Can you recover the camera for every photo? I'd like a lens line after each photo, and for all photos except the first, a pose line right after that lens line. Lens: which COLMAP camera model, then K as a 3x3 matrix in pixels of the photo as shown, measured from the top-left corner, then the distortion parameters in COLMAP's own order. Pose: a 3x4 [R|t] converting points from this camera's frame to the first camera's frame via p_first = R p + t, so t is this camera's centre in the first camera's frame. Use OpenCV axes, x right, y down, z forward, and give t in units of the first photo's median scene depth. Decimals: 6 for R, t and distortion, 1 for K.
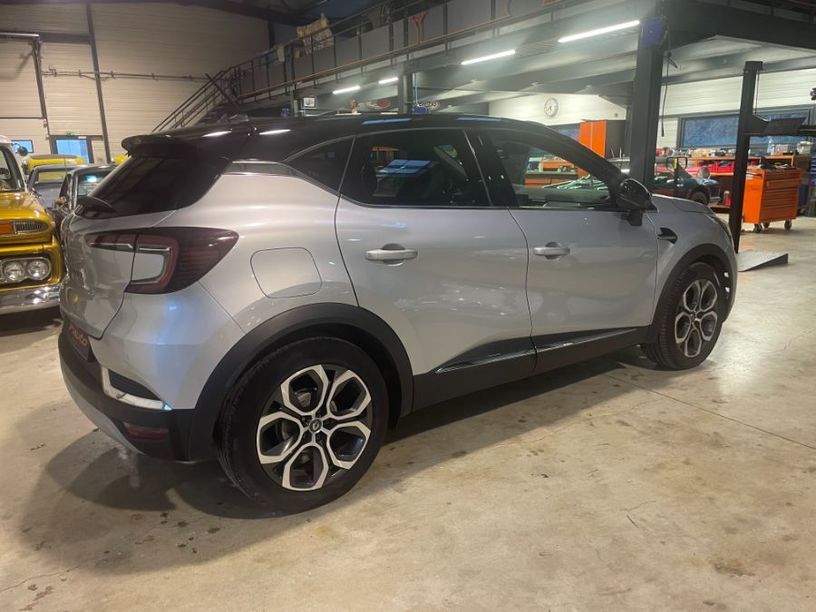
lens RADIAL K [[616.3, 0, 414.0], [0, 616.3, 305.7], [0, 0, 1]] dist [0.093660, -0.124805]
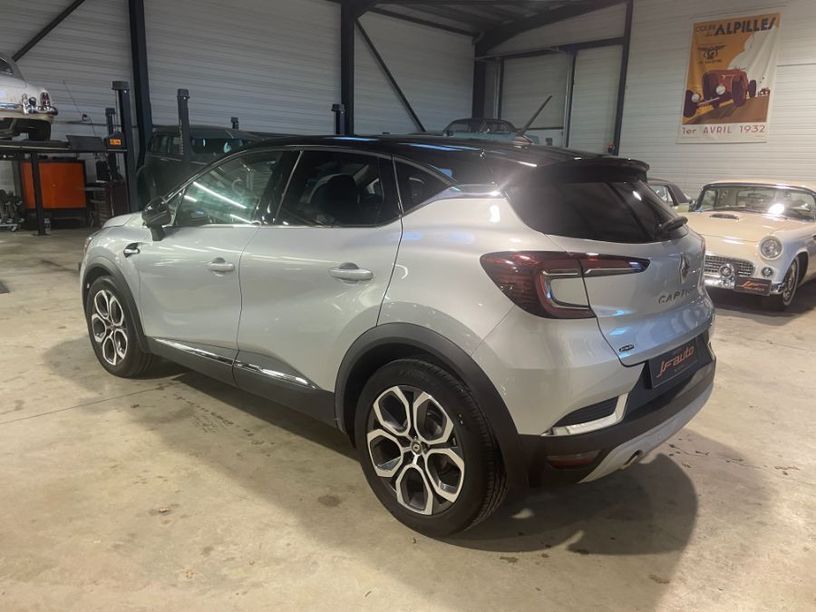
lens RADIAL K [[616.3, 0, 411.3], [0, 616.3, 304.2], [0, 0, 1]] dist [0.093660, -0.124805]
pose [[-0.207755, -0.193834, 0.958784, -1.080152], [0.211966, 0.947960, 0.237576, -0.281150], [-0.954939, 0.252587, -0.155858, 1.206225]]
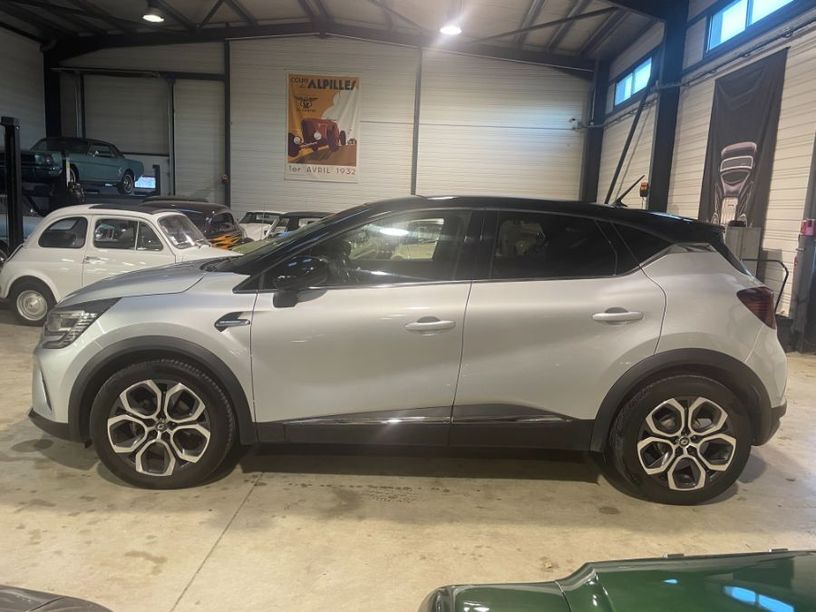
lens RADIAL K [[616.3, 0, 406.4], [0, 616.3, 305.0], [0, 0, 1]] dist [0.093660, -0.124805]
pose [[-0.819127, -0.103753, 0.564152, -0.591033], [0.106843, 0.938698, 0.327767, -0.509220], [-0.563574, 0.328759, -0.757827, 2.033819]]
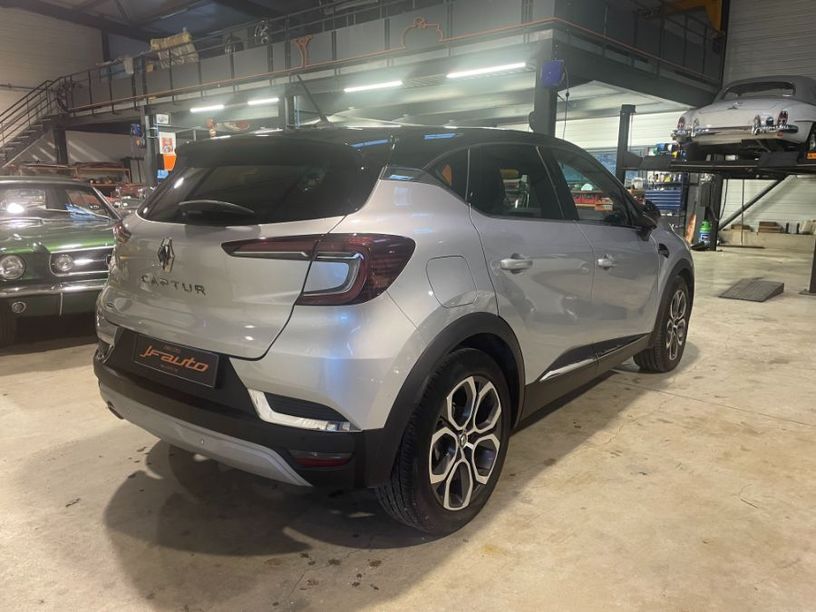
lens RADIAL K [[616.3, 0, 414.6], [0, 616.3, 306.8], [0, 0, 1]] dist [0.093660, -0.124805]
pose [[0.961519, -0.026293, 0.273478, -0.355772], [0.037997, 0.998571, -0.037585, 0.013718], [-0.272099, 0.046530, 0.961144, 0.061526]]
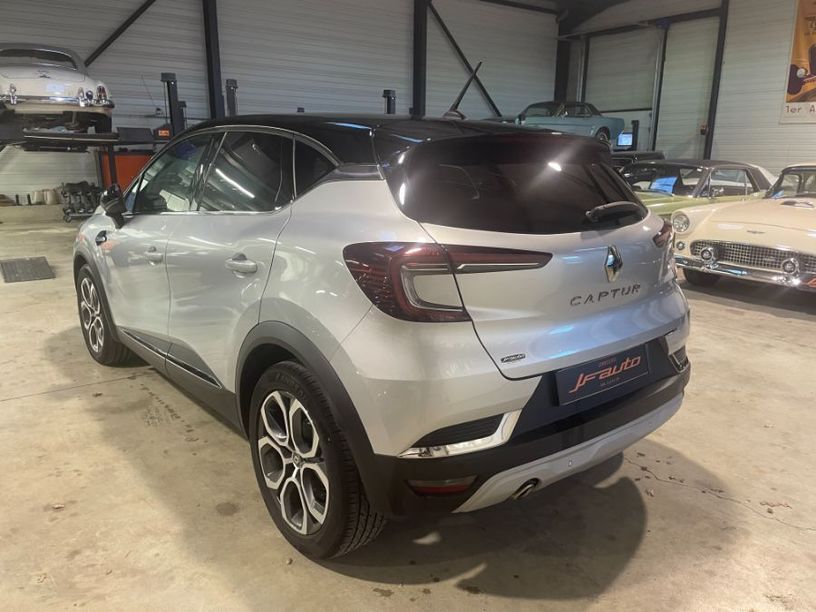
lens RADIAL K [[616.3, 0, 411.3], [0, 616.3, 311.4], [0, 0, 1]] dist [0.093660, -0.124805]
pose [[-0.055333, -0.222740, 0.973306, -1.028718], [0.227277, 0.946400, 0.229503, -0.219390], [-0.972257, 0.233909, -0.001744, 0.976980]]
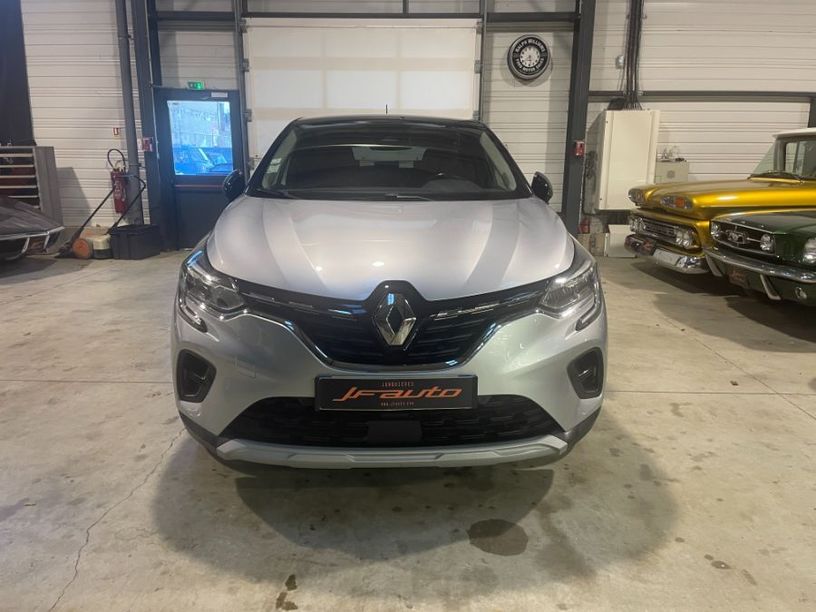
lens RADIAL K [[616.3, 0, 410.2], [0, 616.3, 306.8], [0, 0, 1]] dist [0.093660, -0.124805]
pose [[-0.556017, 0.204579, -0.805600, 1.061620], [-0.190987, 0.911855, 0.363379, -0.424109], [0.808931, 0.355905, -0.467935, 1.795670]]
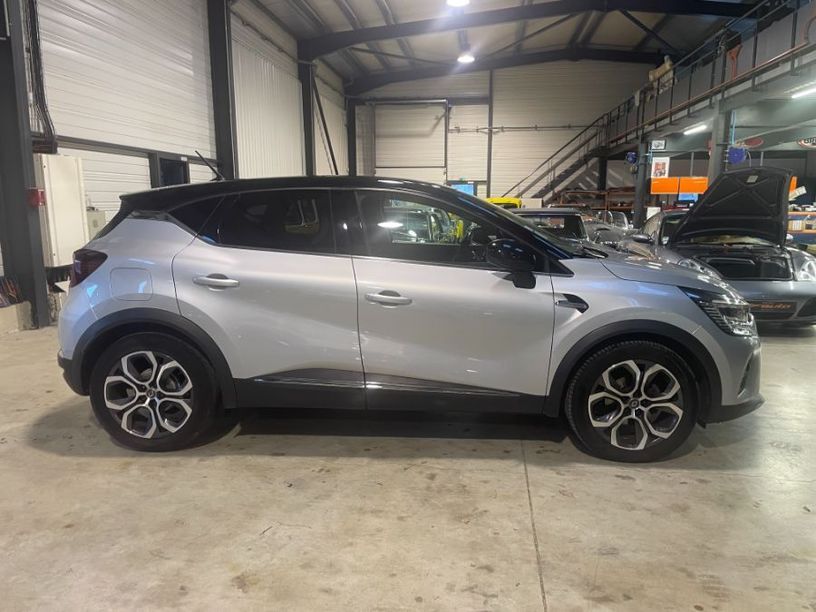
lens RADIAL K [[616.3, 0, 412.9], [0, 616.3, 306.6], [0, 0, 1]] dist [0.093660, -0.124805]
pose [[0.776579, 0.125190, -0.617457, 0.854839], [-0.161877, 0.986805, -0.003518, -0.071433], [0.608869, 0.102684, 0.786597, 0.154376]]
